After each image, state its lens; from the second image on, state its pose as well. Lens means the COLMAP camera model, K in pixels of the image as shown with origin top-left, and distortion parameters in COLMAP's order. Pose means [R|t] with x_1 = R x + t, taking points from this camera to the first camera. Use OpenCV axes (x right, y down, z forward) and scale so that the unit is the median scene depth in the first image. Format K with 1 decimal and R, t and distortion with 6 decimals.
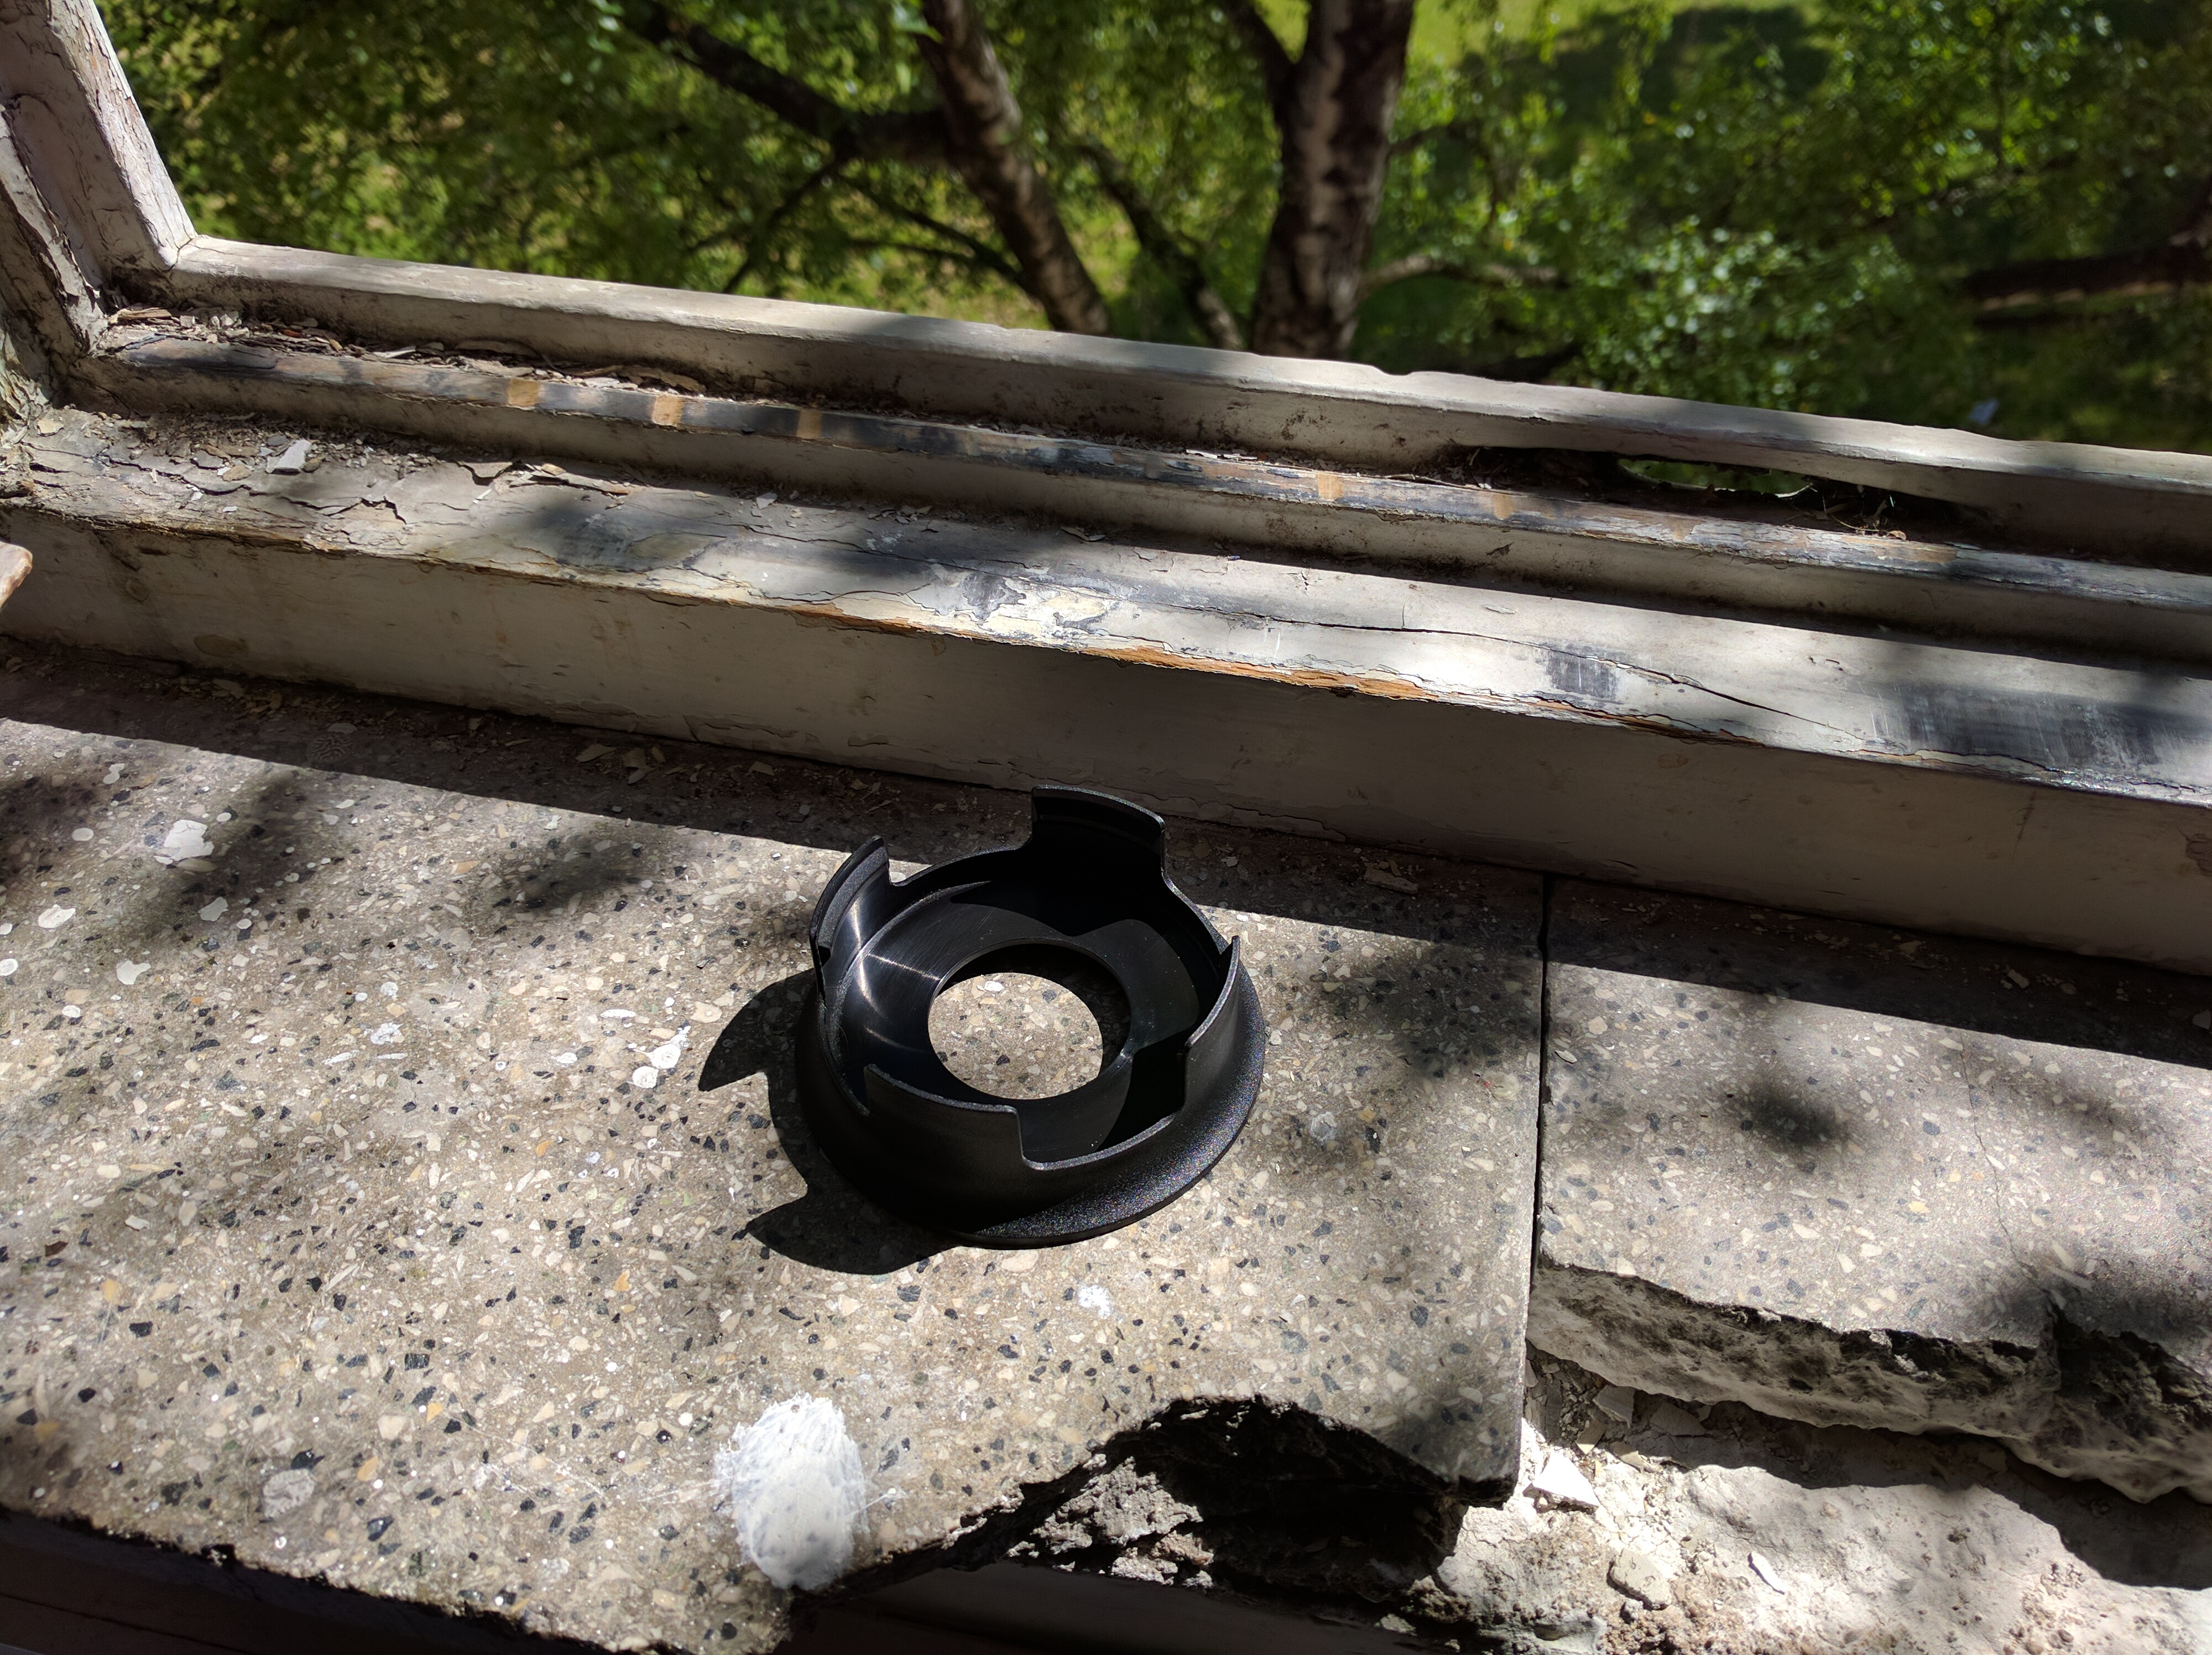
lens RADIAL K [[1730.1, 0, 1106.0], [0, 1730.1, 827.5], [0, 0, 1]] dist [-0.009203, 0.045170]
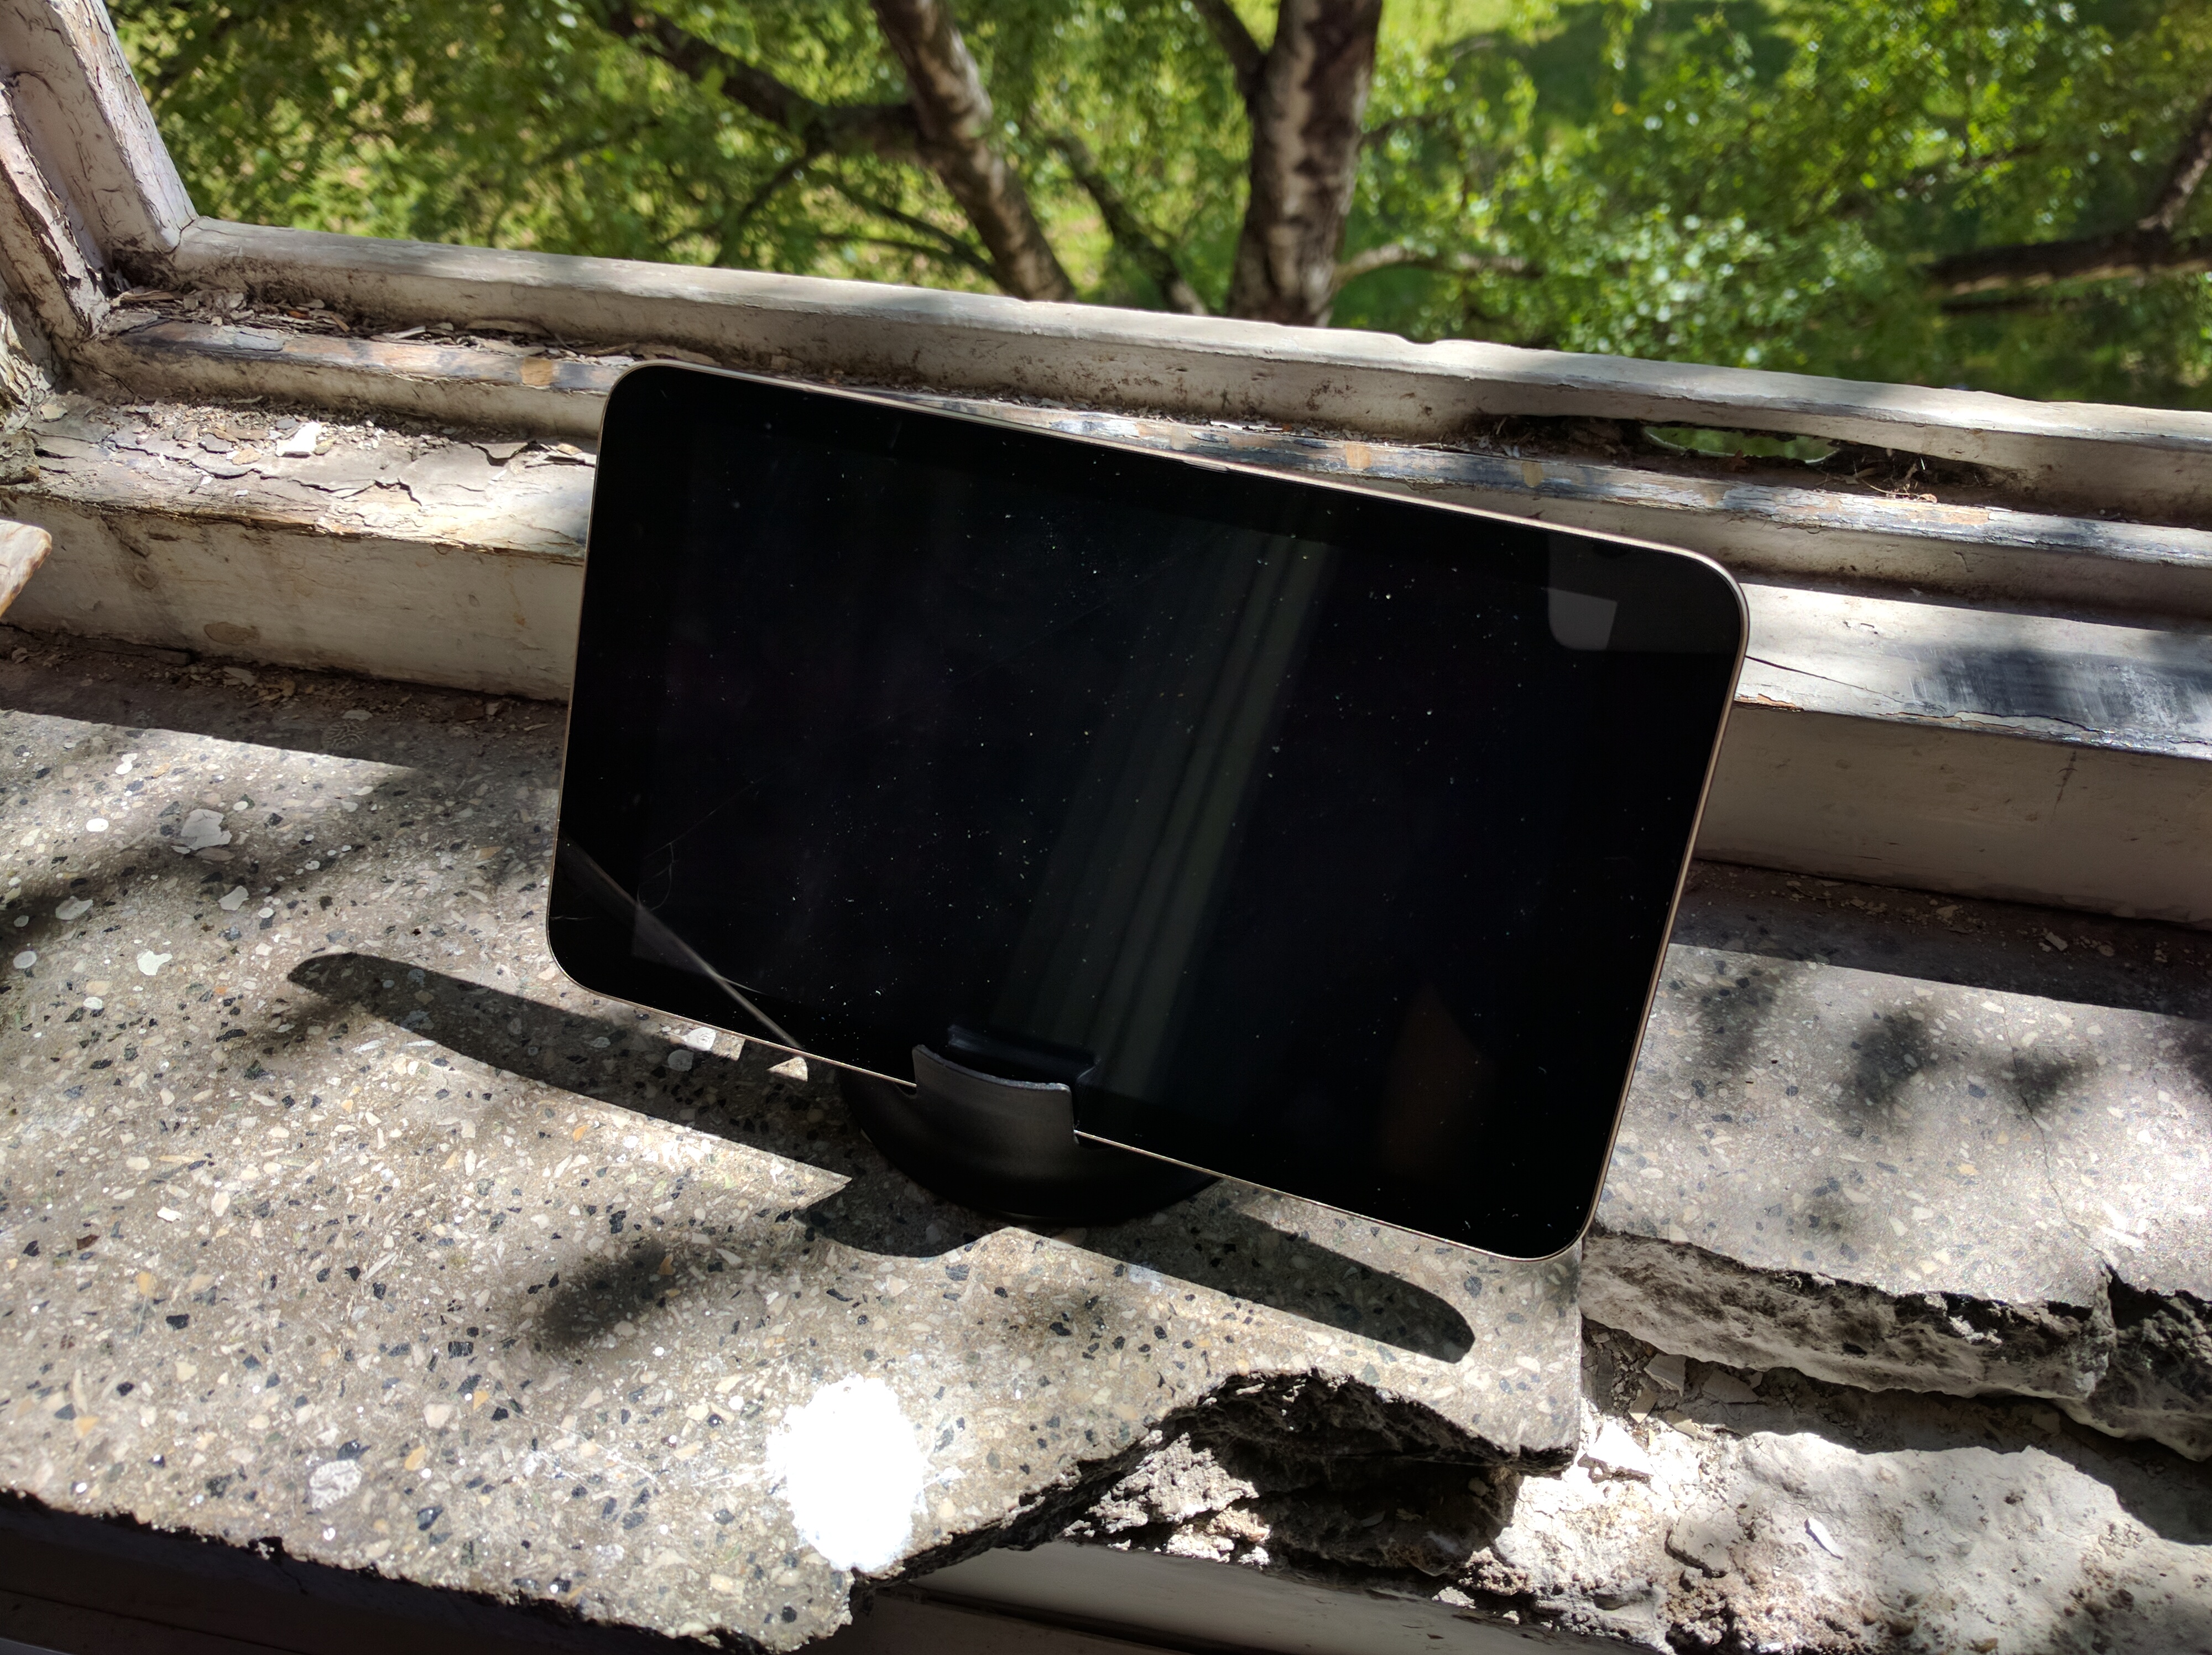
lens RADIAL K [[1730.1, 0, 1106.0], [0, 1730.1, 827.5], [0, 0, 1]] dist [-0.009203, 0.045170]
pose [[0.999819, -0.013586, 0.013322, -0.038464], [0.013548, 0.999904, 0.002925, 0.013009], [-0.013360, -0.002744, 0.999907, 0.010512]]
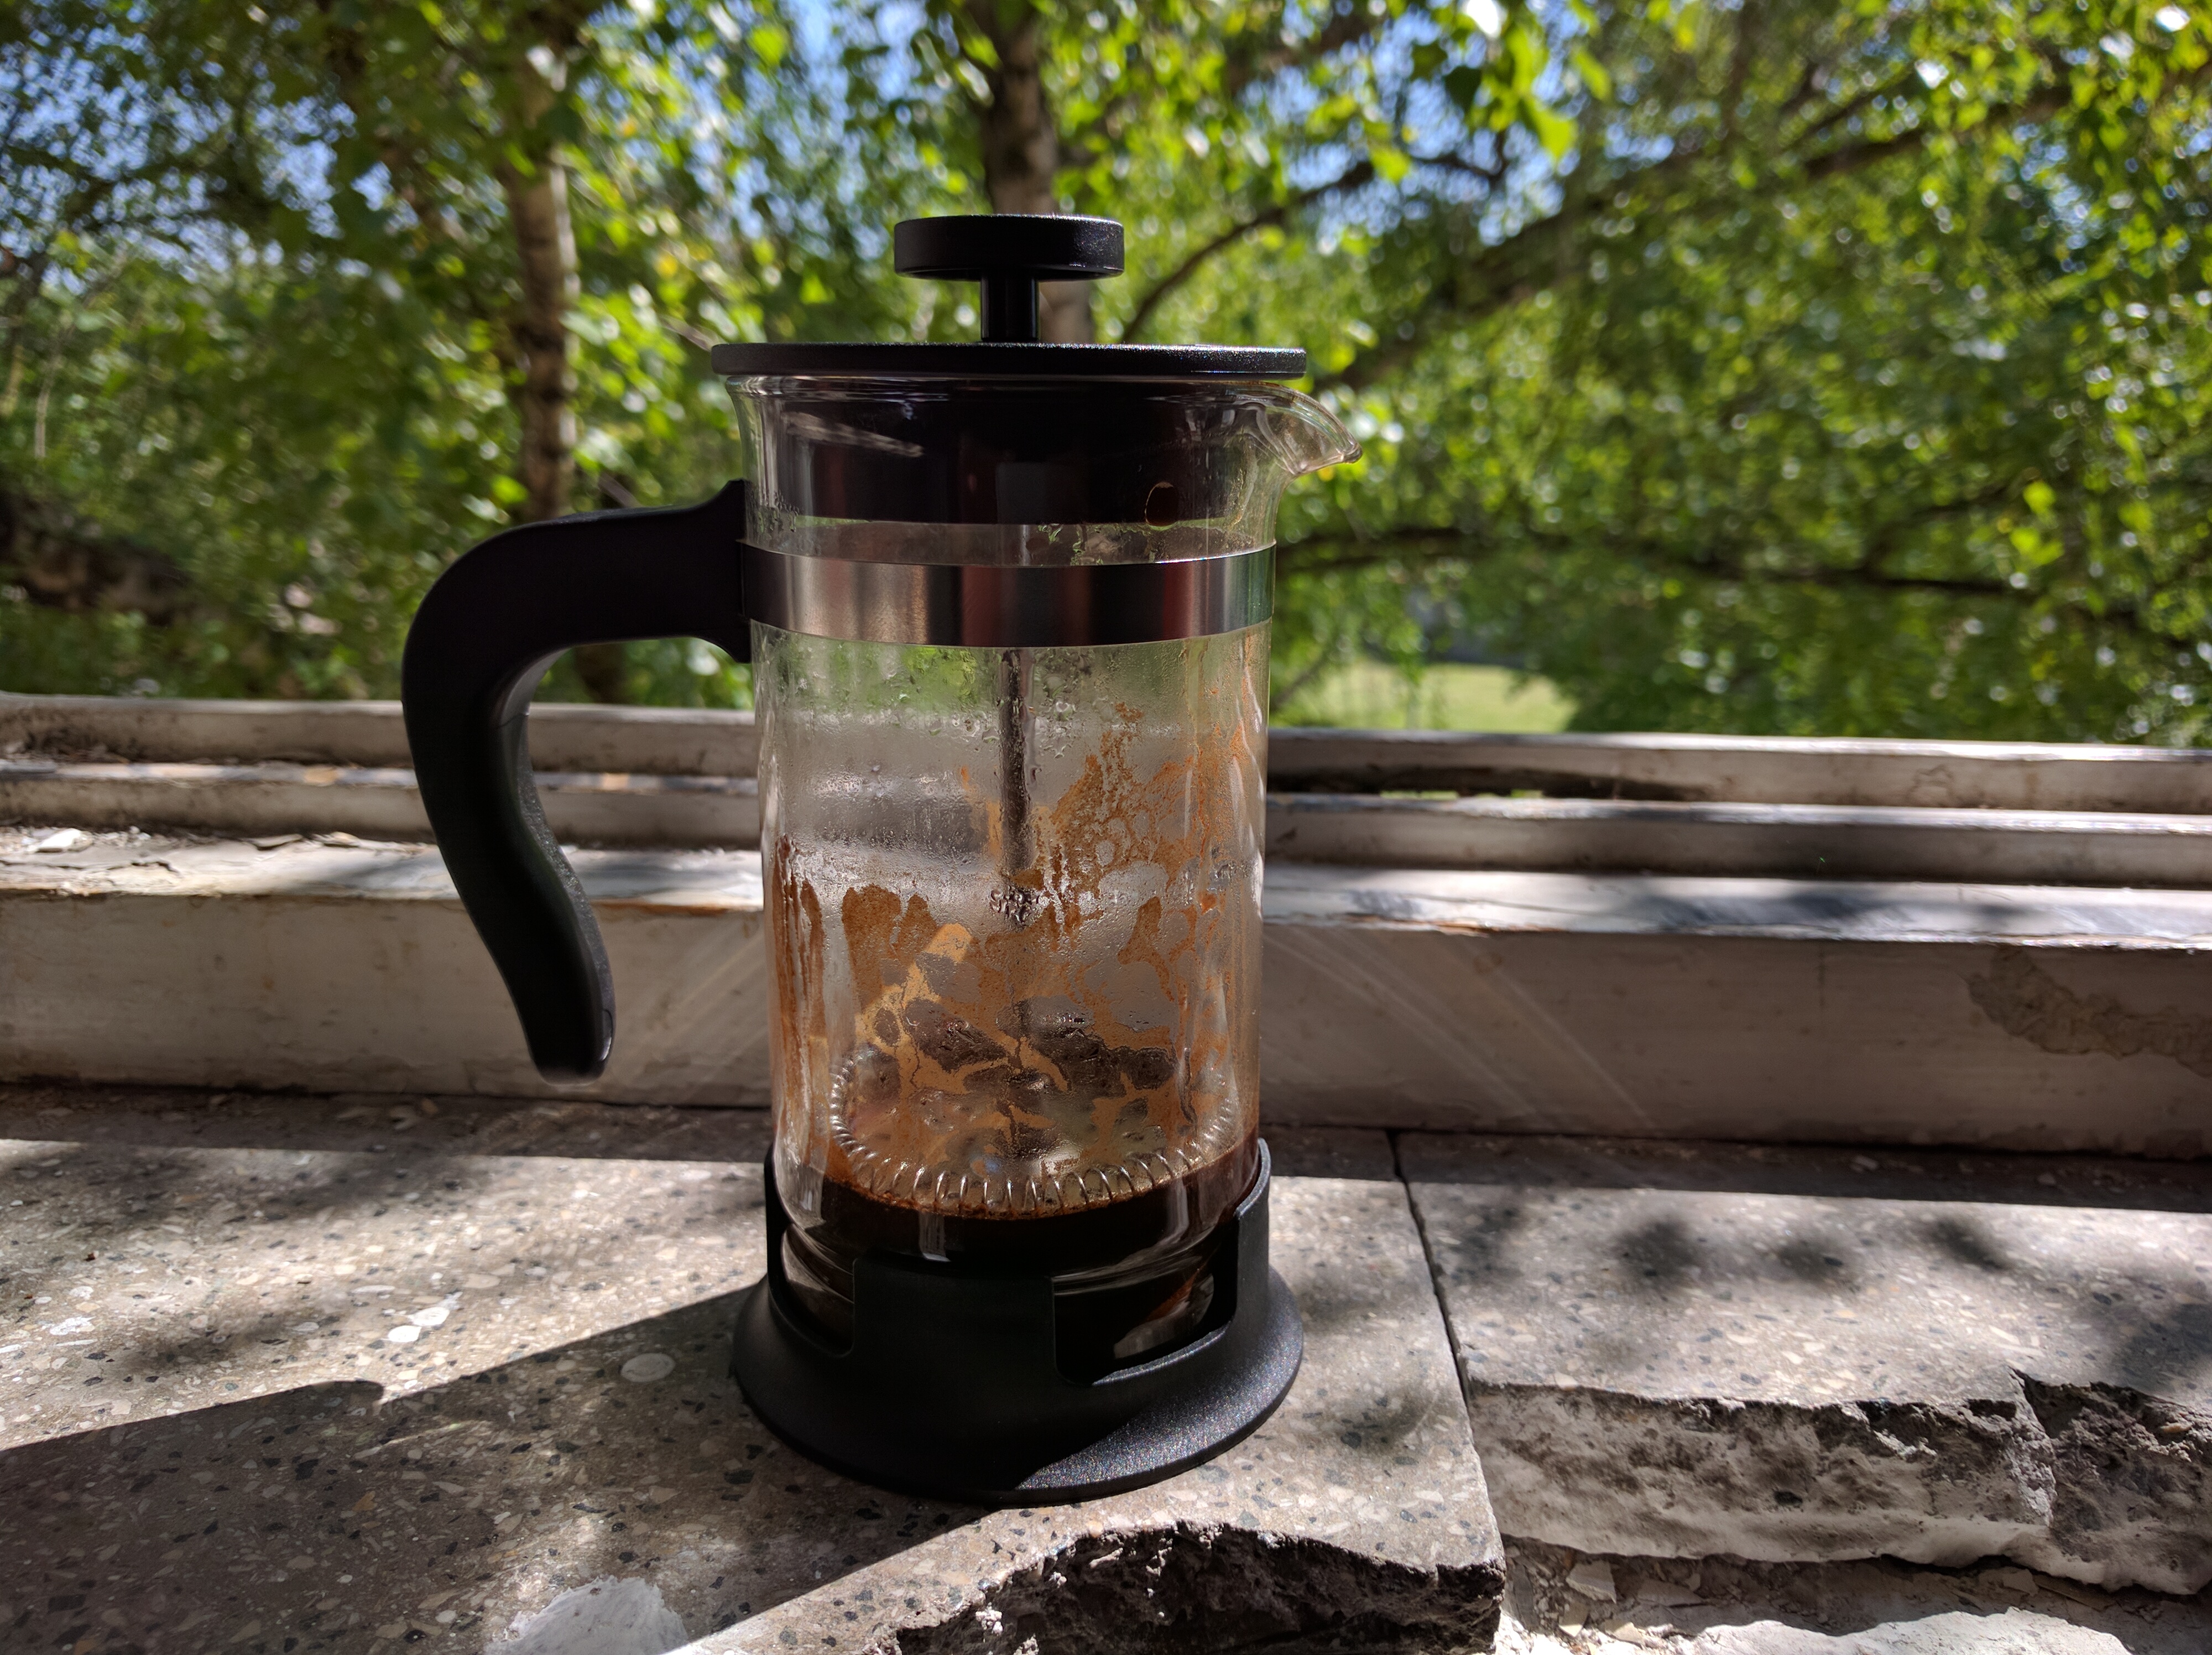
lens RADIAL K [[1733.2, 0, 1106.0], [0, 1733.2, 827.5], [0, 0, 1]] dist [-0.008278, 0.031259]
pose [[0.986171, -0.027500, 0.163431, -0.068402], [0.107197, 0.857911, -0.502492, 0.432162], [-0.126390, 0.513062, 0.848995, 0.132617]]
